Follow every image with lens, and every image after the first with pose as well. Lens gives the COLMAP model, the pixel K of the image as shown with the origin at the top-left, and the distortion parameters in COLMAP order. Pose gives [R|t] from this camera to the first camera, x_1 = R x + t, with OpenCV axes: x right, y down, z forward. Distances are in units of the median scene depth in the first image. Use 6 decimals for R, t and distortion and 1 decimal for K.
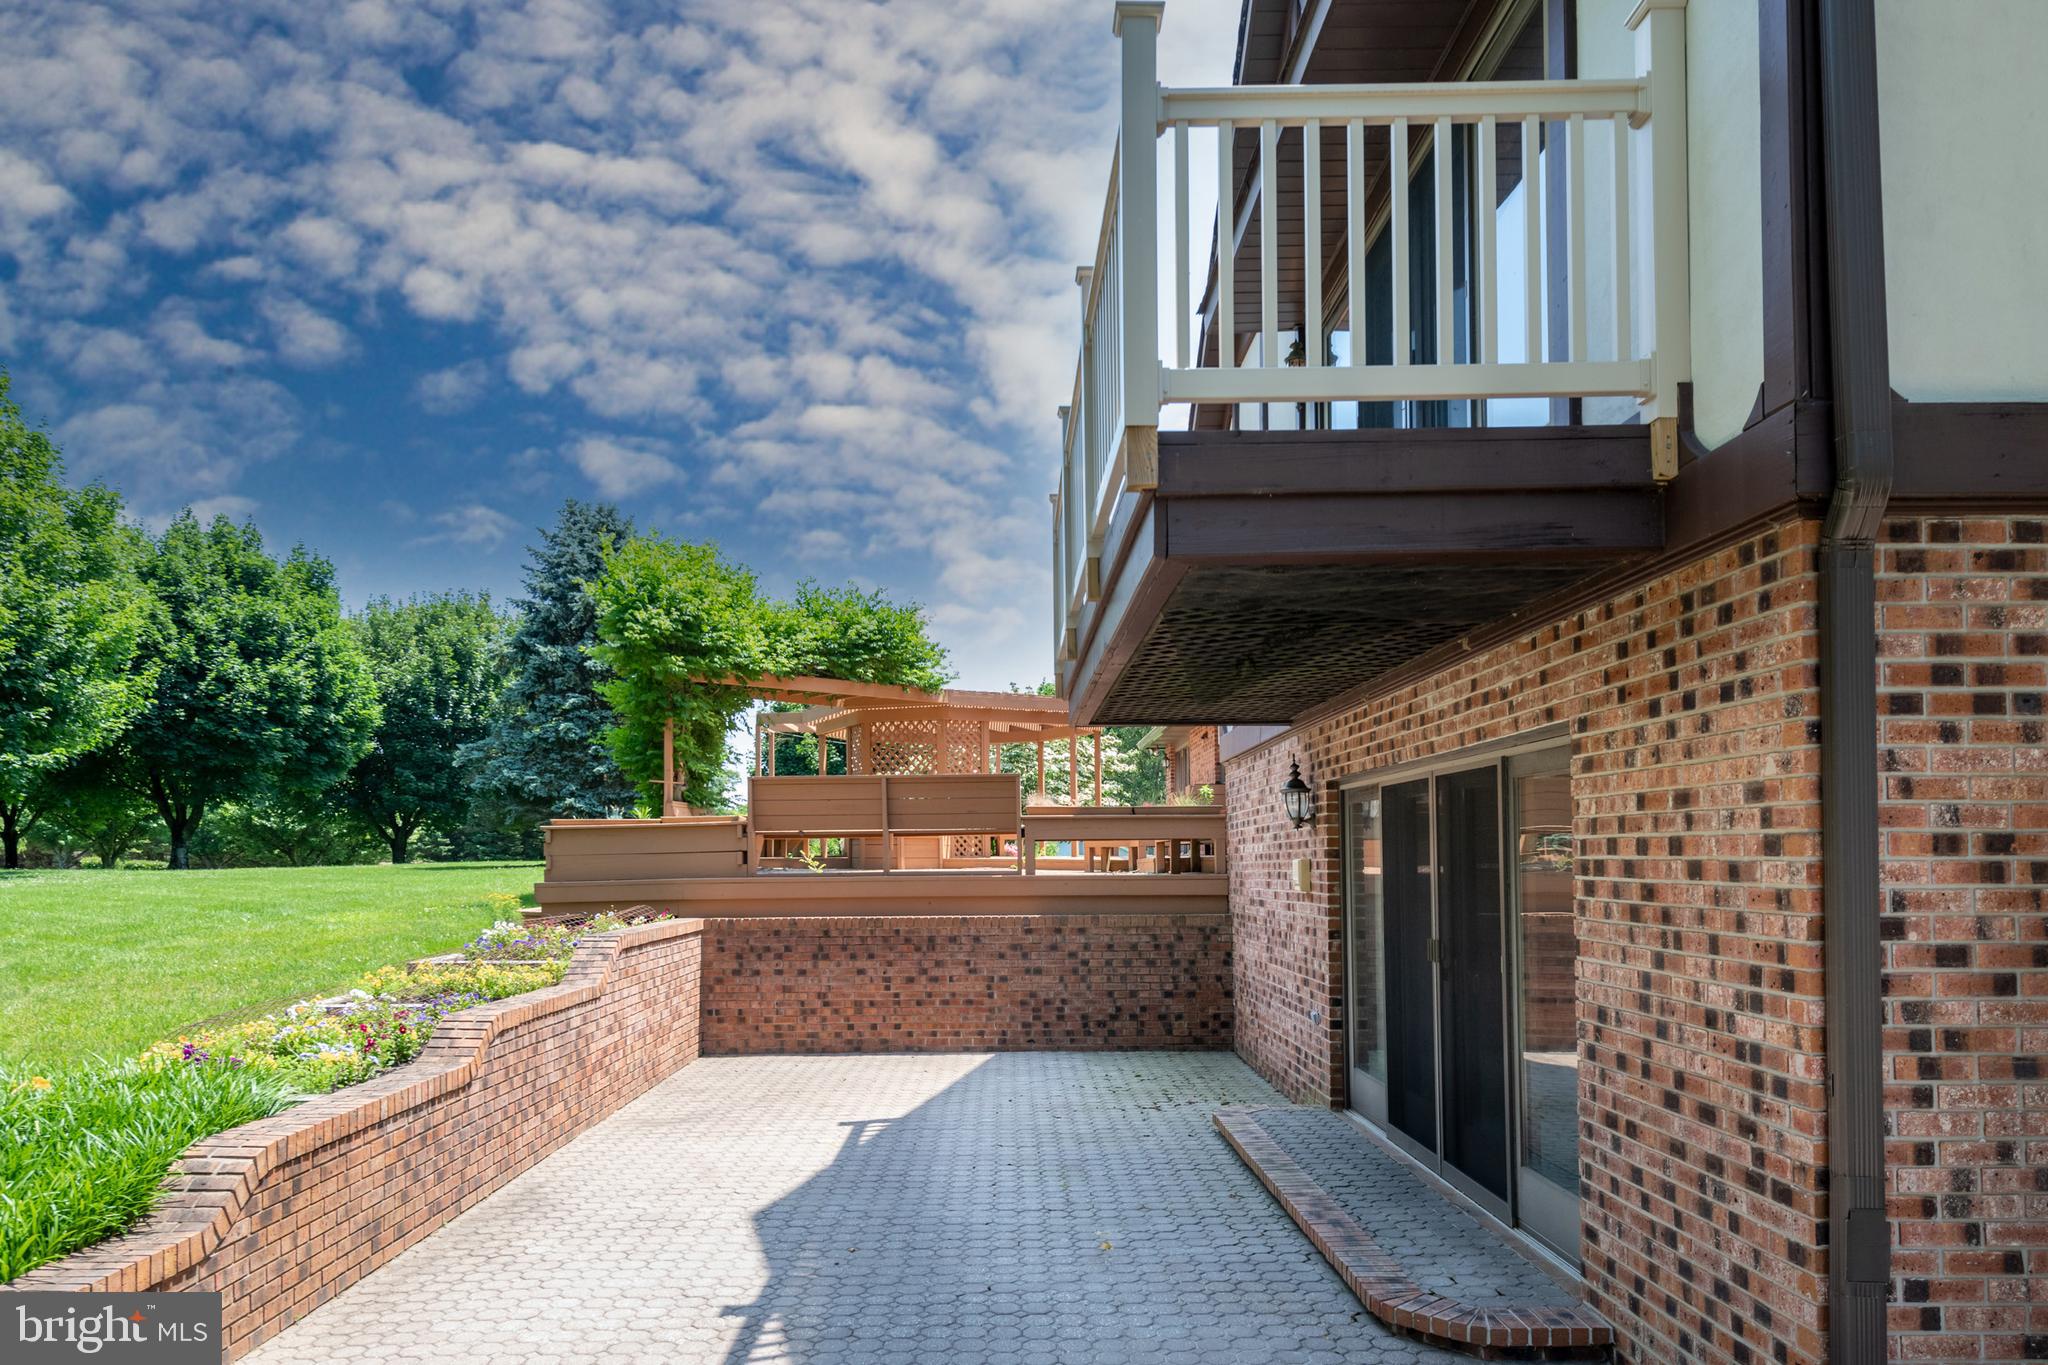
lens RADIAL K [[1316.4, 0, 1003.1], [0, 1316.4, 827.6], [0, 0, 1]] dist [-0.001927, 0.001379]
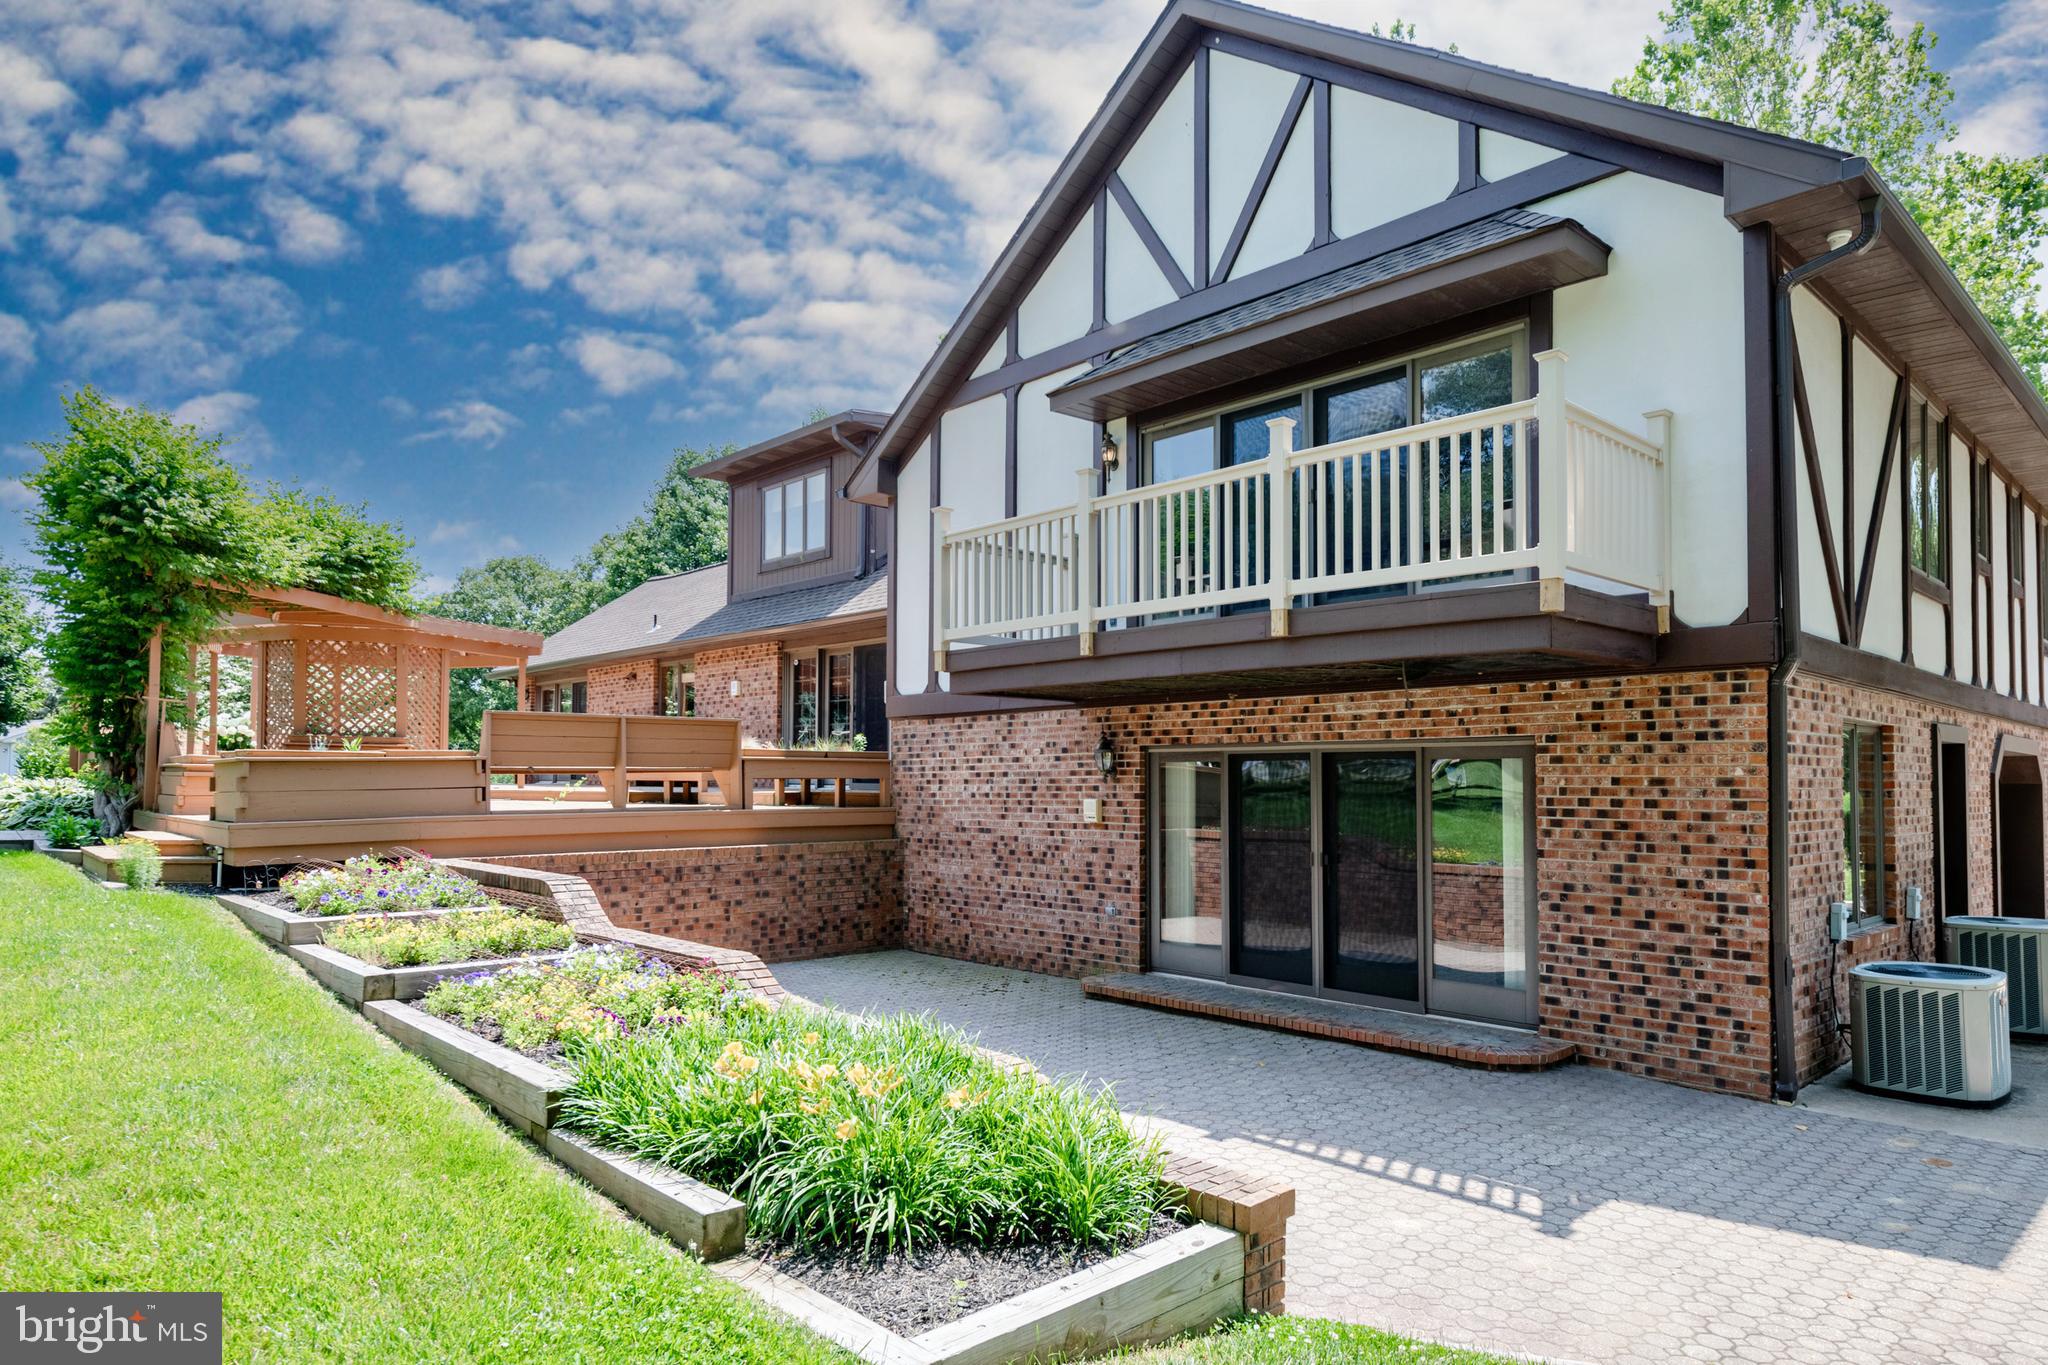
lens RADIAL K [[1192.4, 0, 1015.8], [0, 1192.4, 739.9], [0, 0, 1]] dist [0.006659, 0.000760]
pose [[0.732966, 0.030162, 0.679596, -0.521732], [-0.023093, 0.999544, -0.019455, -0.009309], [-0.679873, -0.001434, 0.733328, 0.094911]]
